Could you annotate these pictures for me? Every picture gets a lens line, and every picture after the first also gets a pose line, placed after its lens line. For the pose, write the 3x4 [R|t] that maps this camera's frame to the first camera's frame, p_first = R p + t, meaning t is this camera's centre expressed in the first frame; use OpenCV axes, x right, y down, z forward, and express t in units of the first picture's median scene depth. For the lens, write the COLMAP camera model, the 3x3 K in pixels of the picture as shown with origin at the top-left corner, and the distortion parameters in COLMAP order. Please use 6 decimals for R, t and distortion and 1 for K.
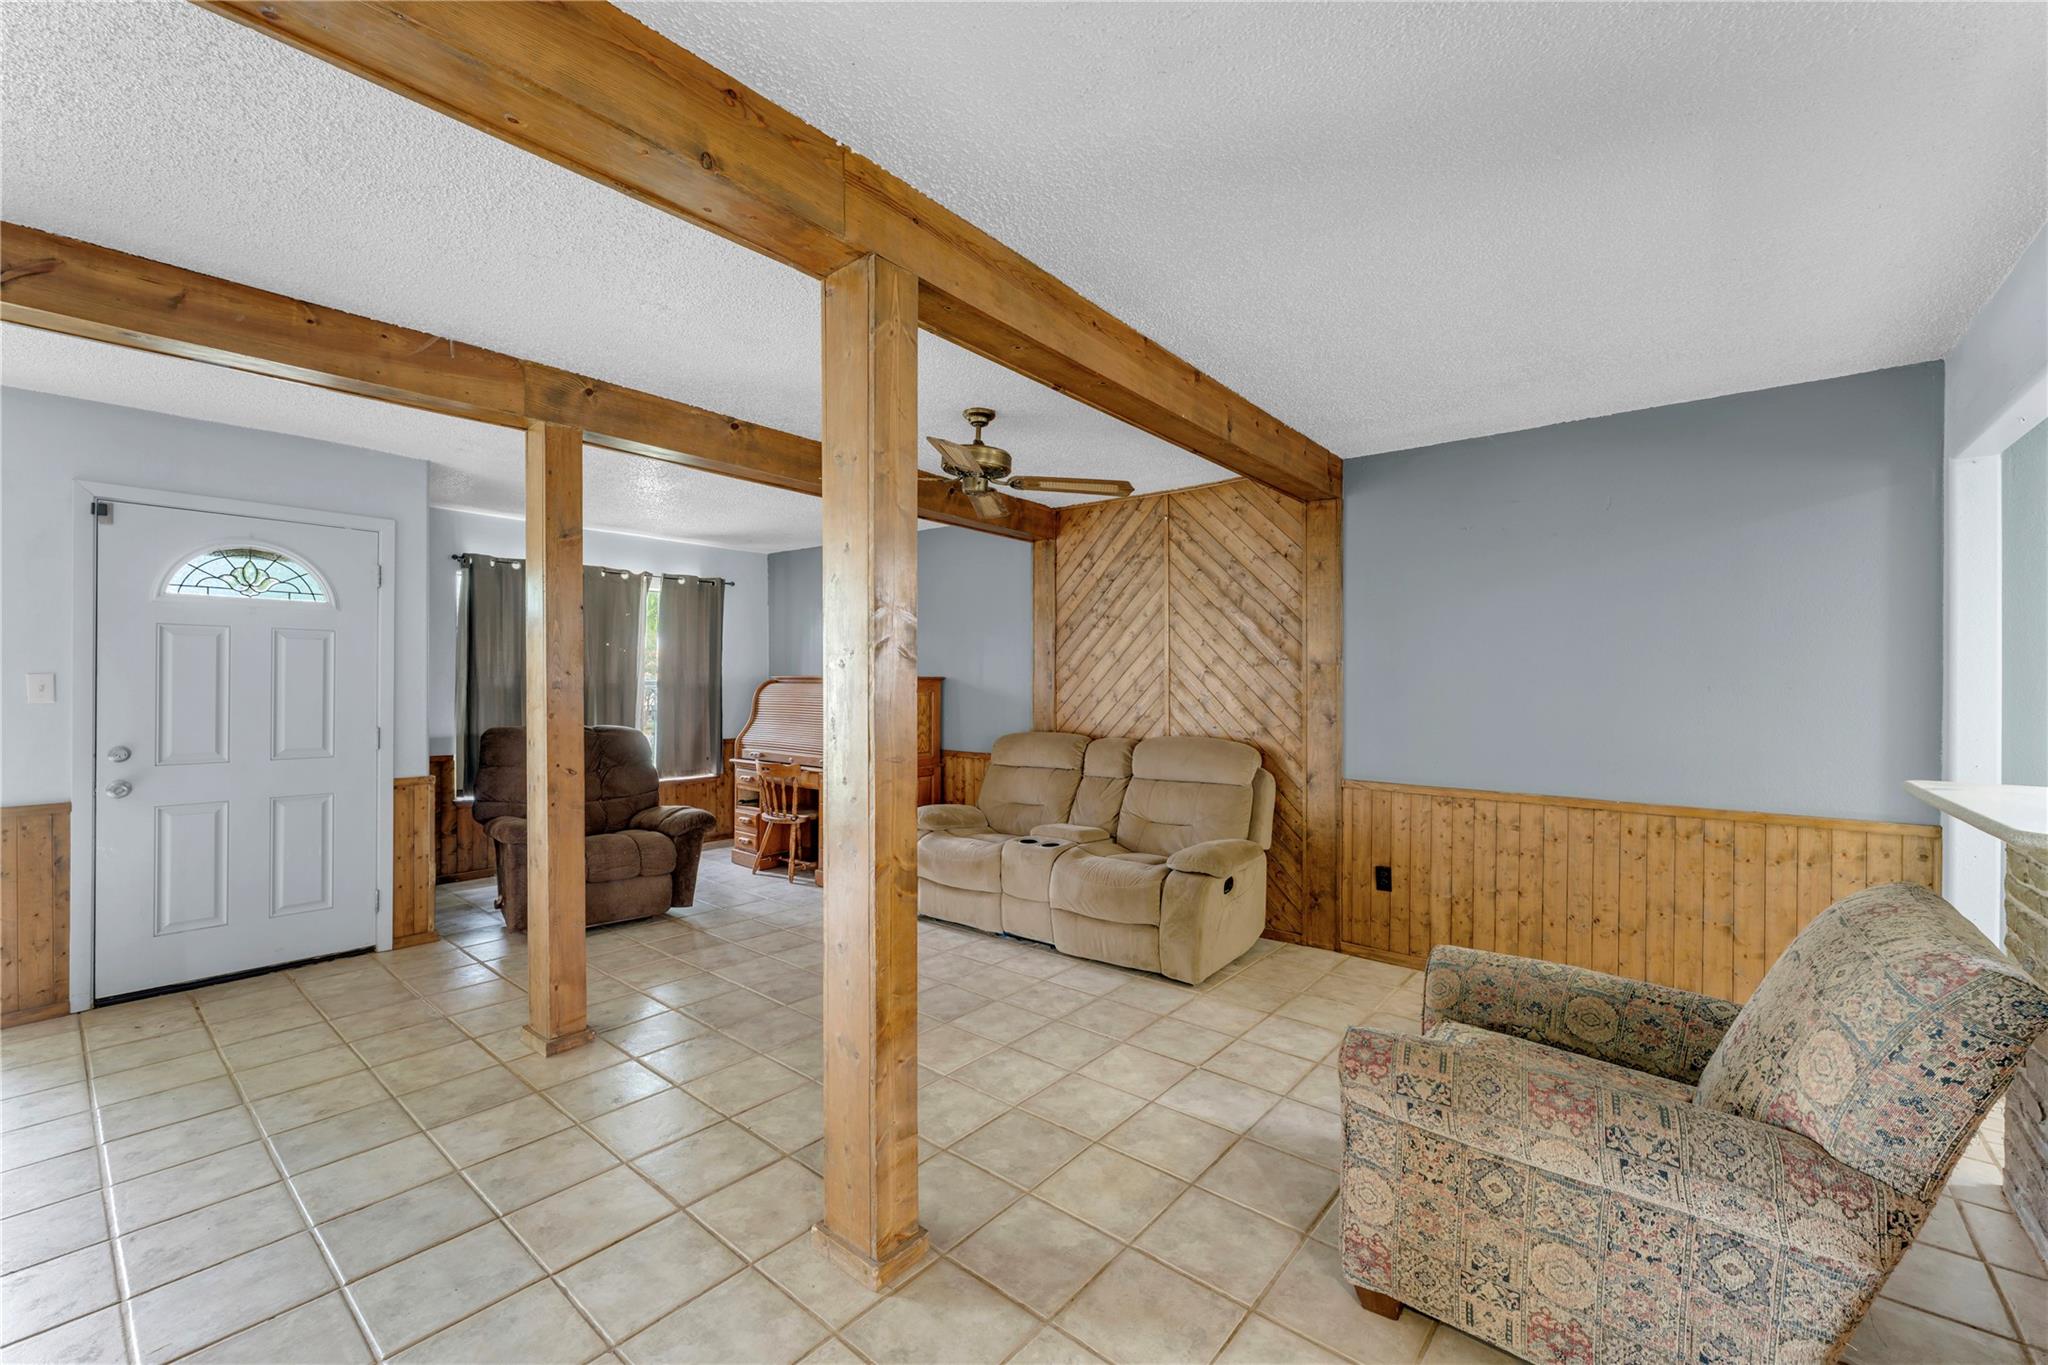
lens RADIAL K [[819.4, 0, 1022.7], [0, 819.4, 680.9], [0, 0, 1]] dist [0.000866, 0.000267]
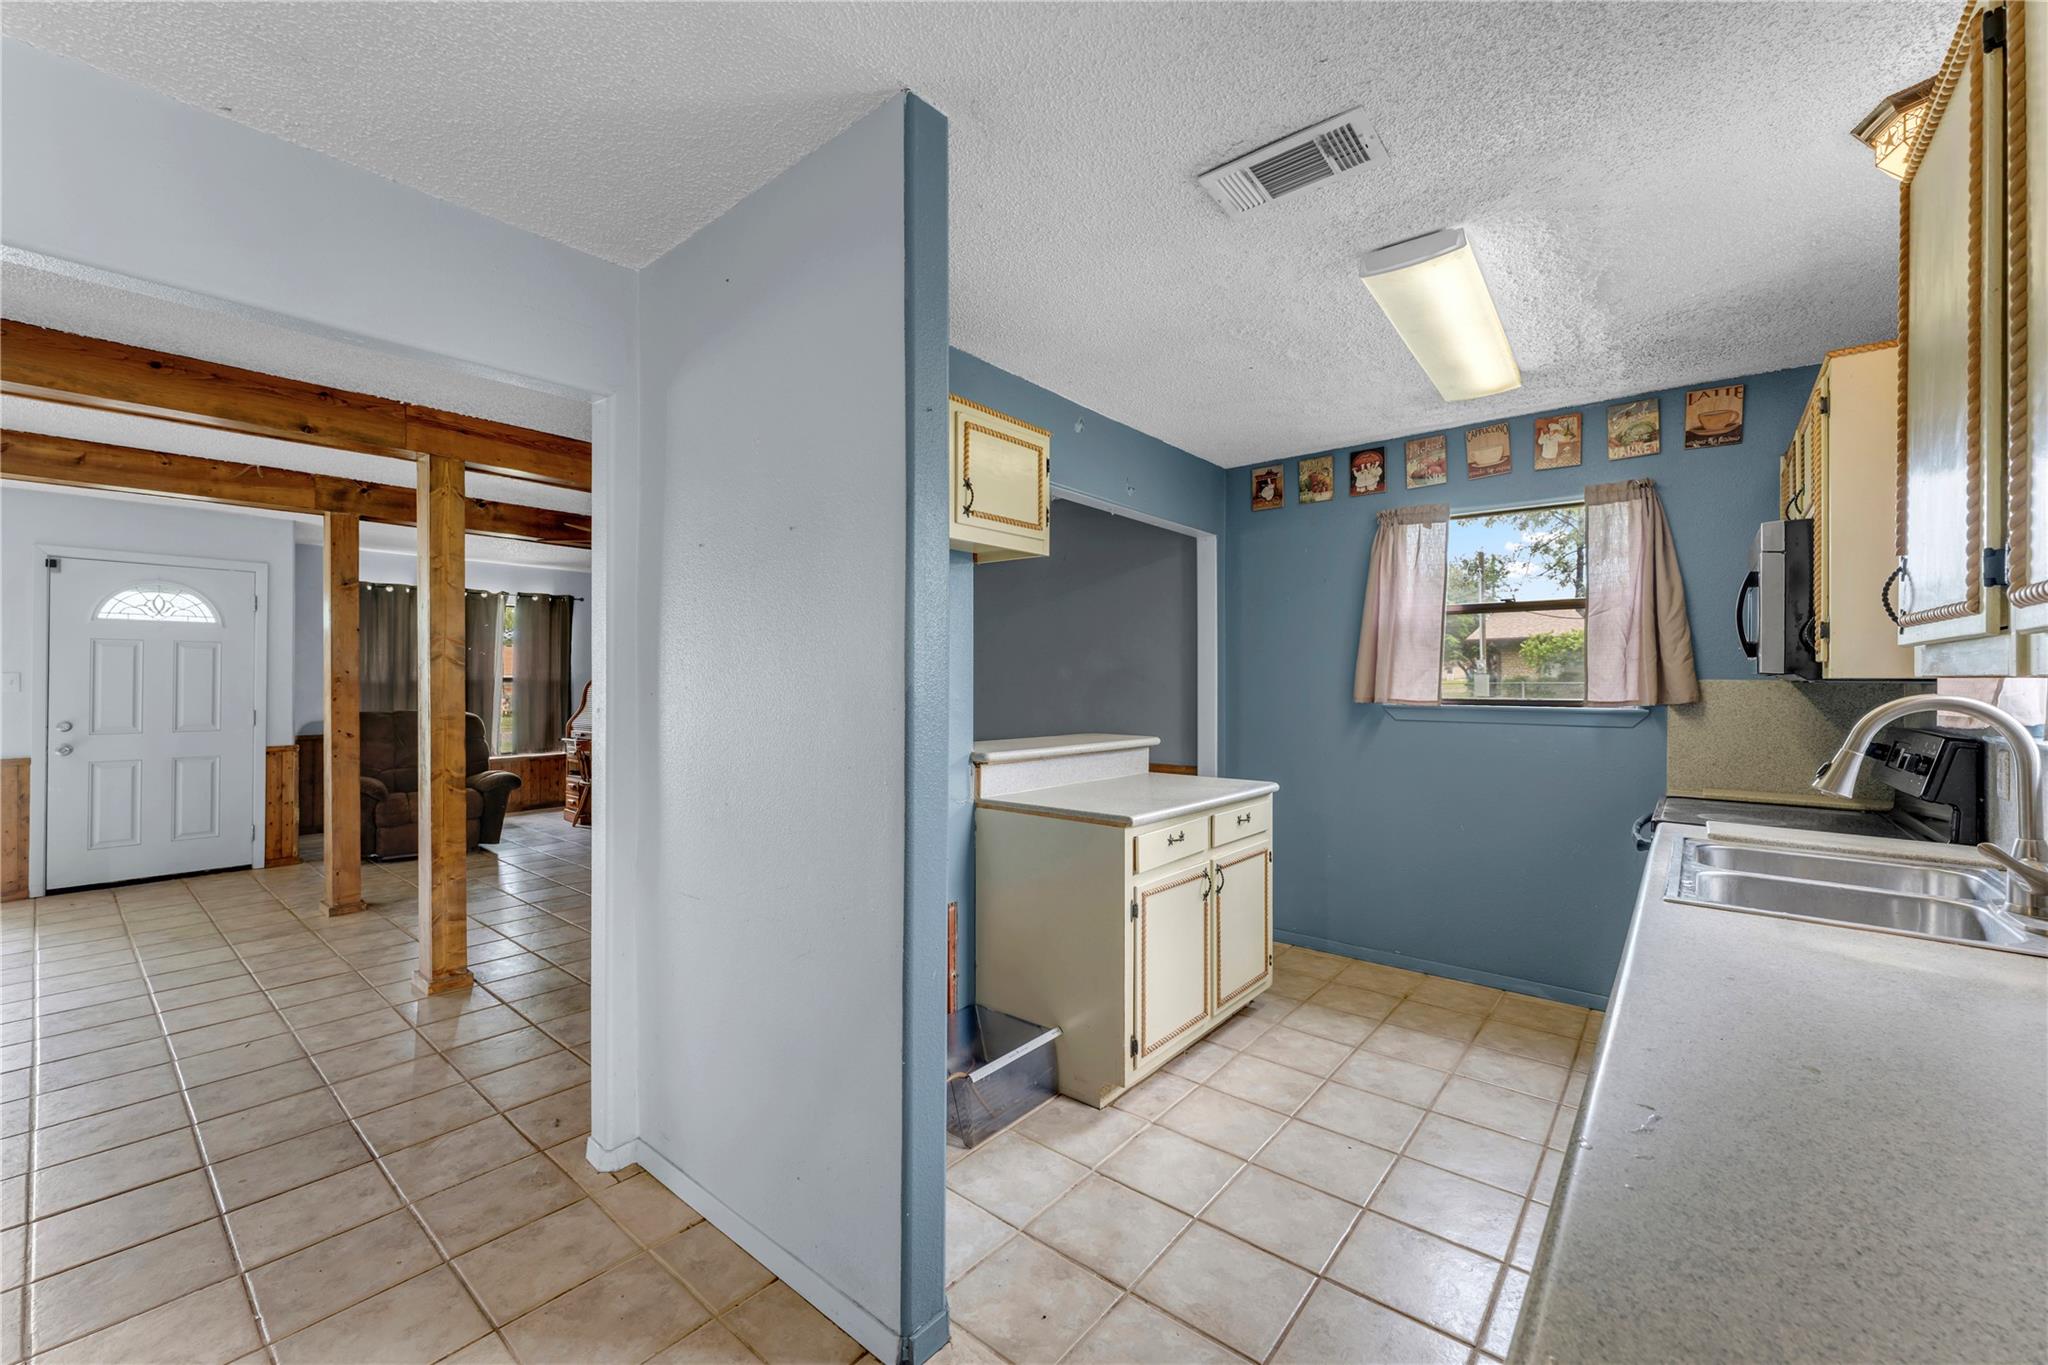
lens RADIAL K [[819.4, 0, 1027.1], [0, 819.4, 673.7], [0, 0, 1]] dist [0.000866, 0.000267]
pose [[0.999998, -0.000368, -0.001941, 0.639363], [0.000357, 0.999984, -0.005597, 0.002545], [0.001943, 0.005596, 0.999982, -0.479443]]
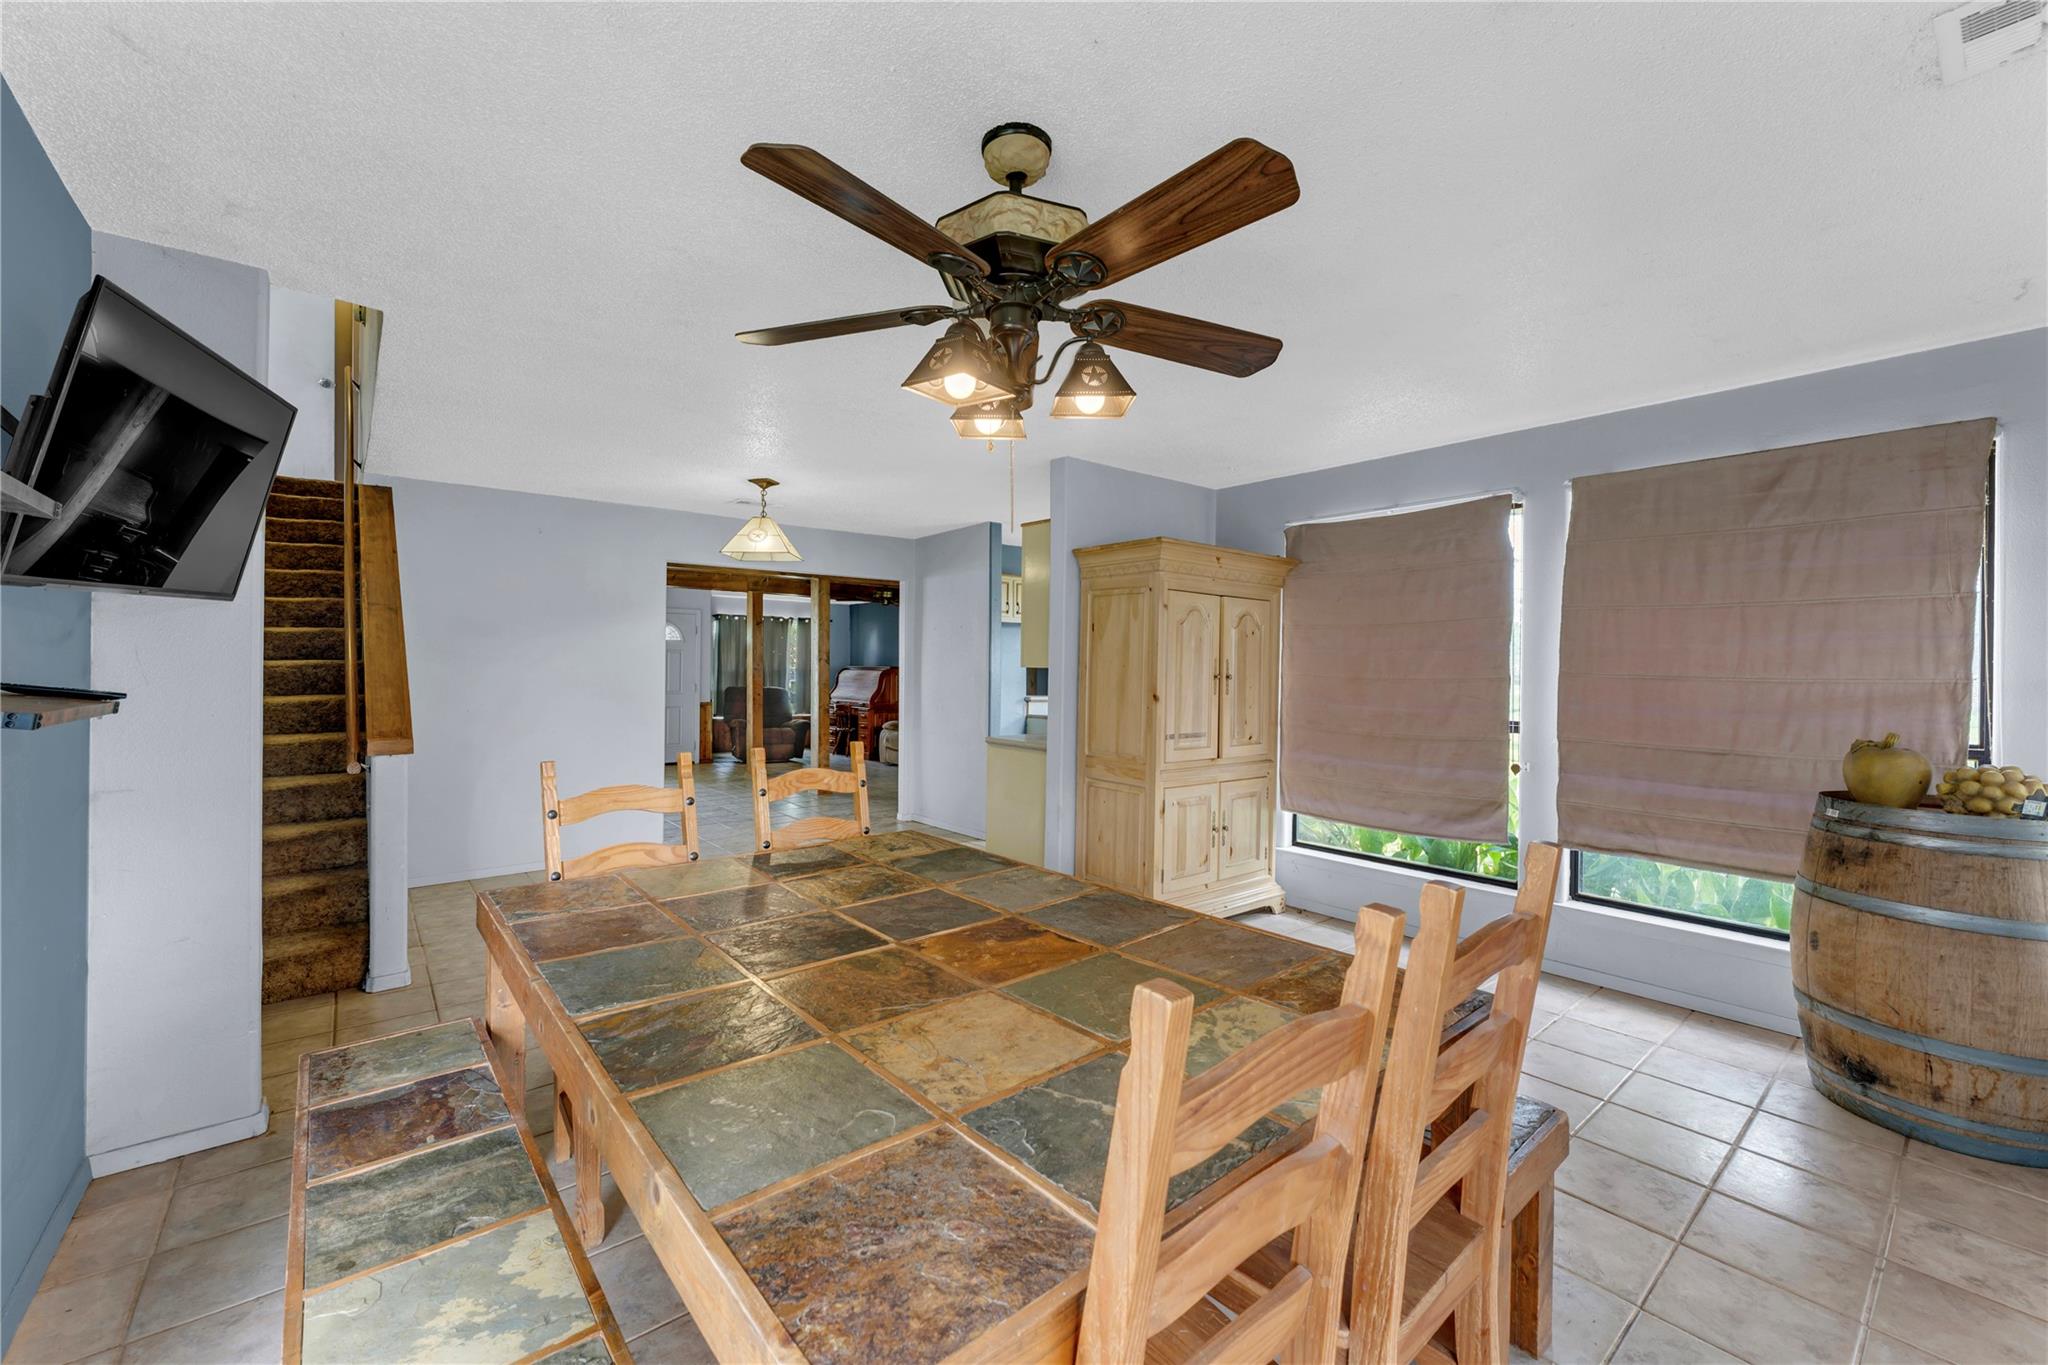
lens RADIAL K [[819.4, 0, 1028.6], [0, 819.4, 678.8], [0, 0, 1]] dist [0.000866, 0.000267]
pose [[0.983461, 0.009492, -0.180874, 0.986933], [-0.007946, 0.999925, 0.009271, 0.004683], [0.180948, -0.007680, 0.983463, -1.816962]]
